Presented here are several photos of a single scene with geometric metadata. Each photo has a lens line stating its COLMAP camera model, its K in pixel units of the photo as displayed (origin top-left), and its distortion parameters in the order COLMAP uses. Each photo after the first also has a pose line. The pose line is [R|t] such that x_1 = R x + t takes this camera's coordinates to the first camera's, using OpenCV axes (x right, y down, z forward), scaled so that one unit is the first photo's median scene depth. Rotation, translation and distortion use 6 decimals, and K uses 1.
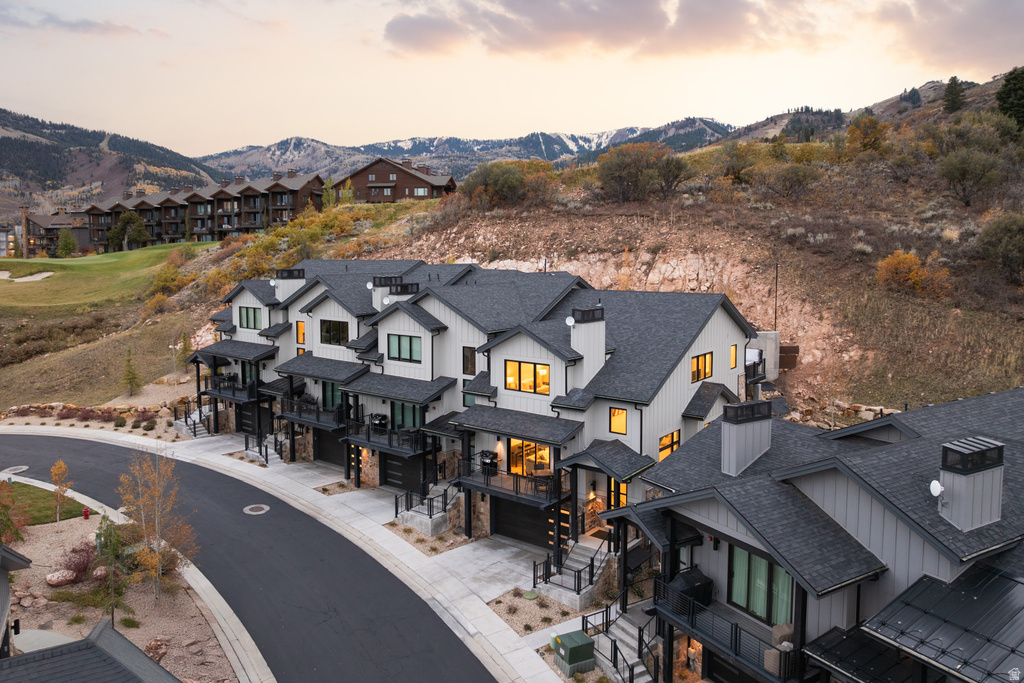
lens RADIAL K [[715.9, 0, 513.8], [0, 715.9, 304.0], [0, 0, 1]] dist [-0.036535, -0.006880]
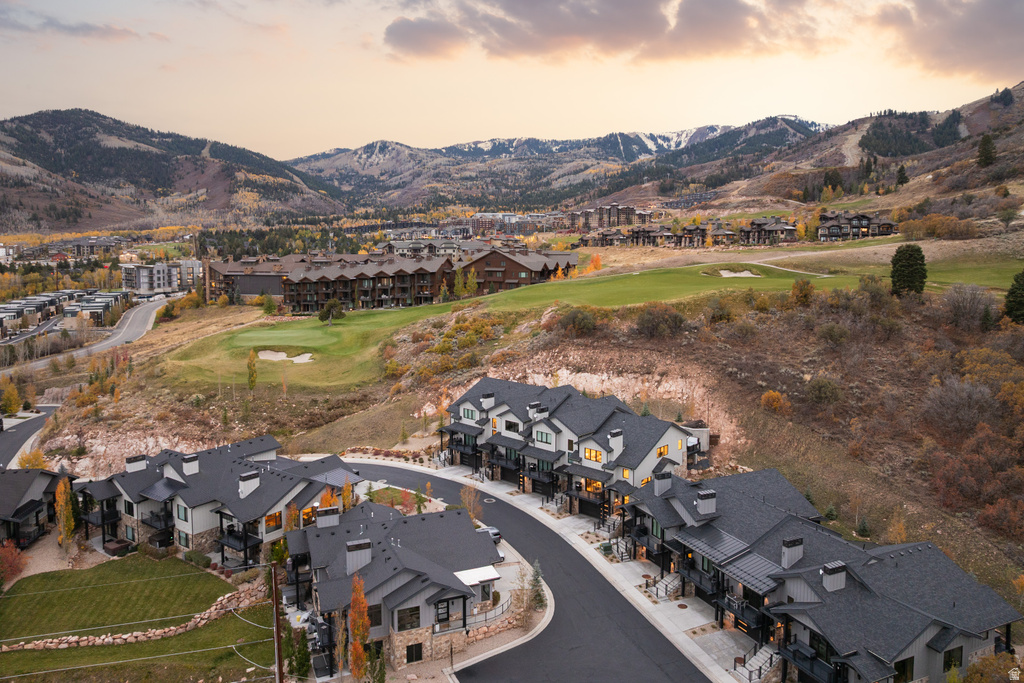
lens RADIAL K [[715.9, 0, 513.8], [0, 715.9, 304.0], [0, 0, 1]] dist [-0.036535, -0.006880]
pose [[0.994221, 0.009944, -0.106895, 0.001897], [-0.009355, 0.999938, 0.006015, -0.283814], [0.106948, -0.004981, 0.994252, -1.005162]]
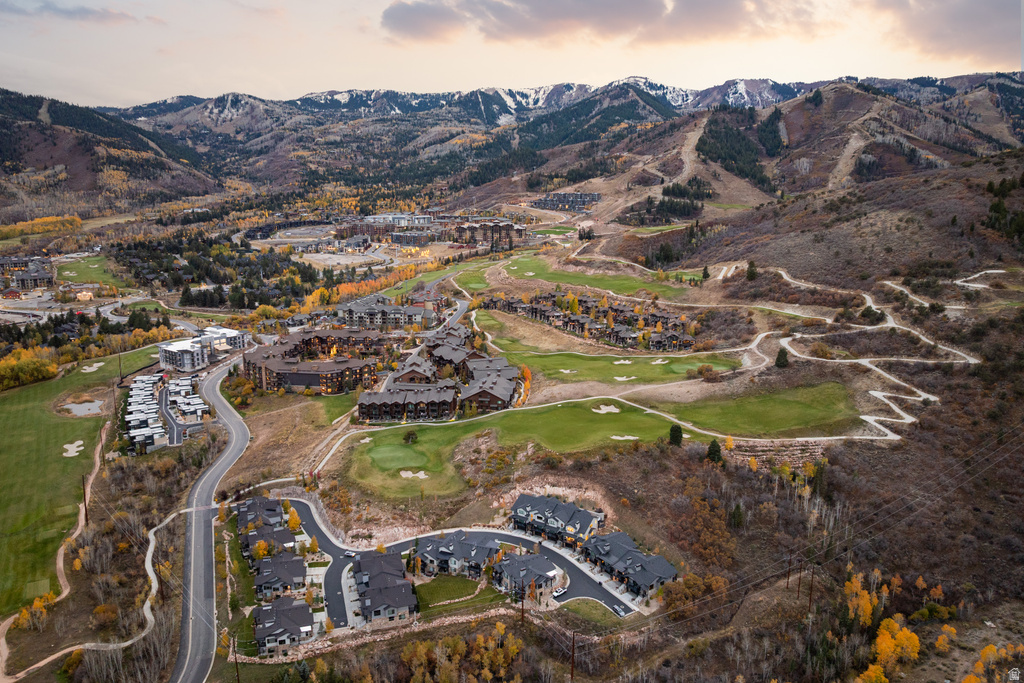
lens RADIAL K [[722.5, 0, 512.0], [0, 722.5, 341.5], [0, 0, 1]] dist [-0.036665, -0.002585]
pose [[0.995962, -0.014777, 0.088556, -0.831236], [0.002448, 0.990464, 0.137749, -1.957141], [-0.089747, -0.136976, 0.986500, -4.210480]]
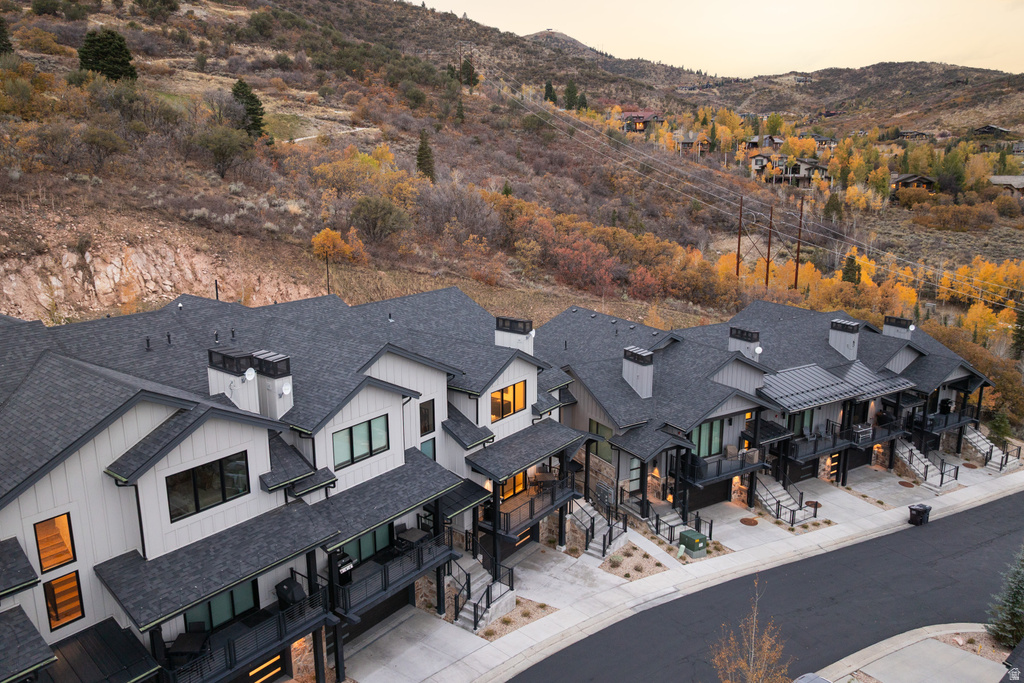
lens RADIAL K [[715.9, 0, 513.8], [0, 715.9, 304.0], [0, 0, 1]] dist [-0.036535, -0.006880]
pose [[-0.009176, -0.183311, 0.983012, -0.544600], [0.071880, 0.980390, 0.183493, -0.123141], [-0.997371, 0.072342, 0.004180, 0.575651]]
